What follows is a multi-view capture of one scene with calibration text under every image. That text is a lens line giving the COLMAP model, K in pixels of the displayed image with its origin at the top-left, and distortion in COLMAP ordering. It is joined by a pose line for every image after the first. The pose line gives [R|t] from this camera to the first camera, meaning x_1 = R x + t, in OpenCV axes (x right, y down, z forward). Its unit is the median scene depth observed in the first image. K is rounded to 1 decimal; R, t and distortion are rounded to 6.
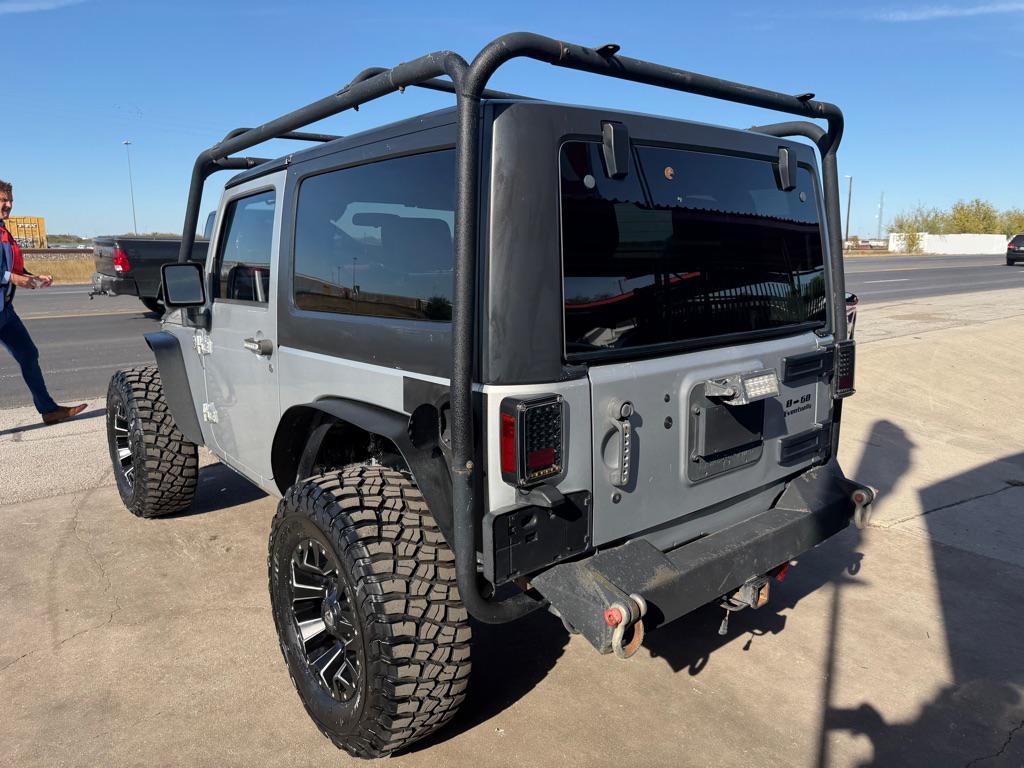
lens RADIAL K [[729.1, 0, 516.8], [0, 729.1, 380.7], [0, 0, 1]] dist [0.038543, -0.054605]
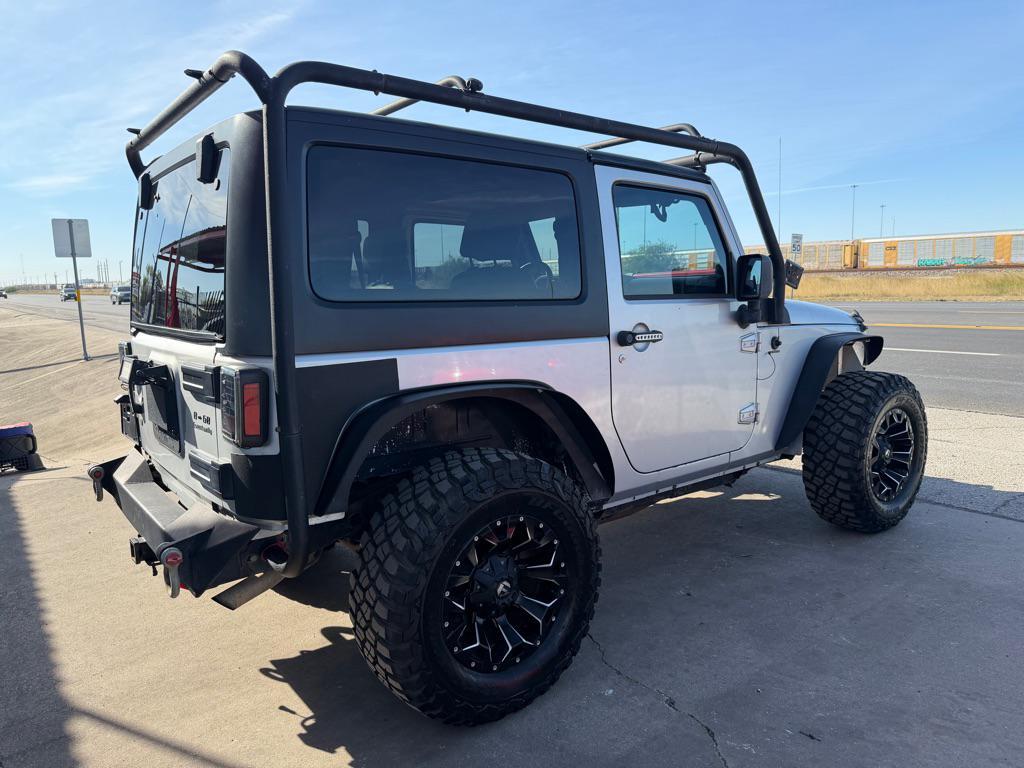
lens RADIAL K [[725.7, 0, 514.9], [0, 725.7, 371.4], [0, 0, 1]] dist [0.059699, -0.089377]
pose [[-0.032203, 0.130933, -0.990868, 1.024765], [-0.149032, 0.979670, 0.134297, -0.168826], [0.988308, 0.151995, -0.012036, 1.124382]]
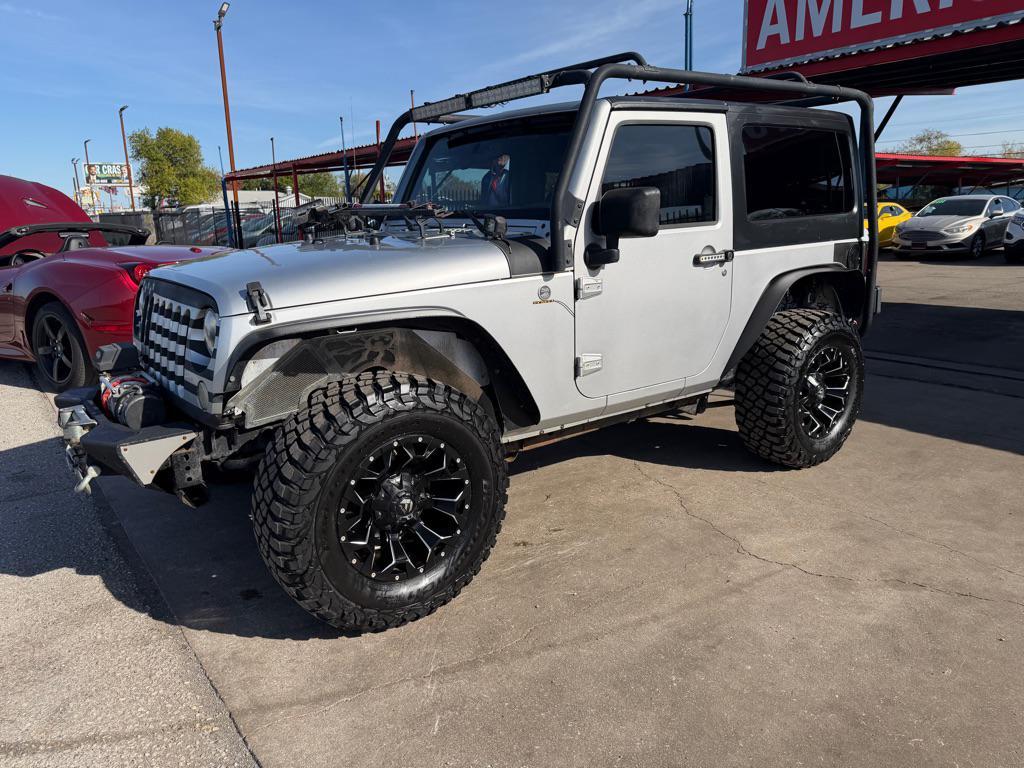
lens RADIAL K [[718.4, 0, 514.6], [0, 718.4, 381.9], [0, 0, 1]] dist [0.058236, -0.080416]
pose [[0.035378, -0.221813, 0.974447, -1.437189], [0.197335, 0.957410, 0.210771, -0.152957], [-0.979698, 0.184836, 0.077643, 1.154413]]
